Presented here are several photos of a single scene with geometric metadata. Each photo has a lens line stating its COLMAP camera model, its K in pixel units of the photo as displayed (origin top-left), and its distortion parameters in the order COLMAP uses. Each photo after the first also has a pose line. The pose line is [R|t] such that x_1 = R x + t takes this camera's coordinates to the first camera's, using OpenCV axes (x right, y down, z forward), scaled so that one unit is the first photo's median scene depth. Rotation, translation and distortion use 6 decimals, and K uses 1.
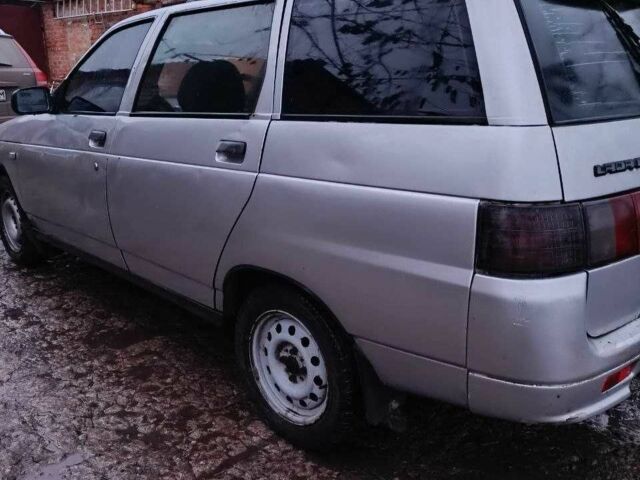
lens RADIAL K [[625.1, 0, 320.0], [0, 625.1, 240.0], [0, 0, 1]] dist [-0.004303, -0.007434]
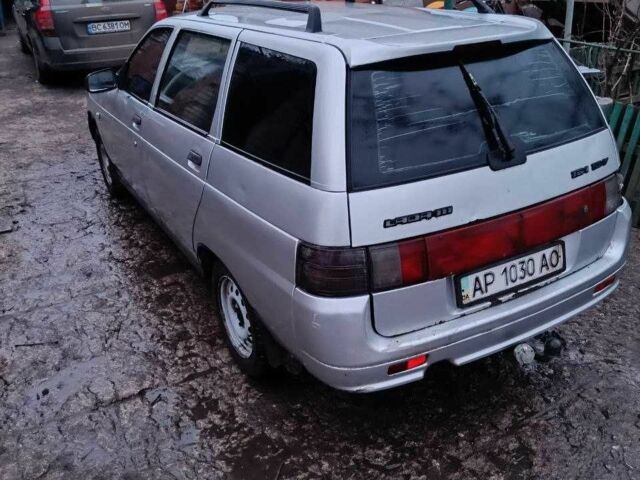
lens RADIAL K [[625.1, 0, 320.0], [0, 625.1, 240.0], [0, 0, 1]] dist [-0.004303, -0.007434]
pose [[0.969163, 0.085166, -0.231234, 0.426074], [-0.043251, 0.982600, 0.180628, -0.217379], [0.242594, -0.165057, 0.955984, -0.245752]]
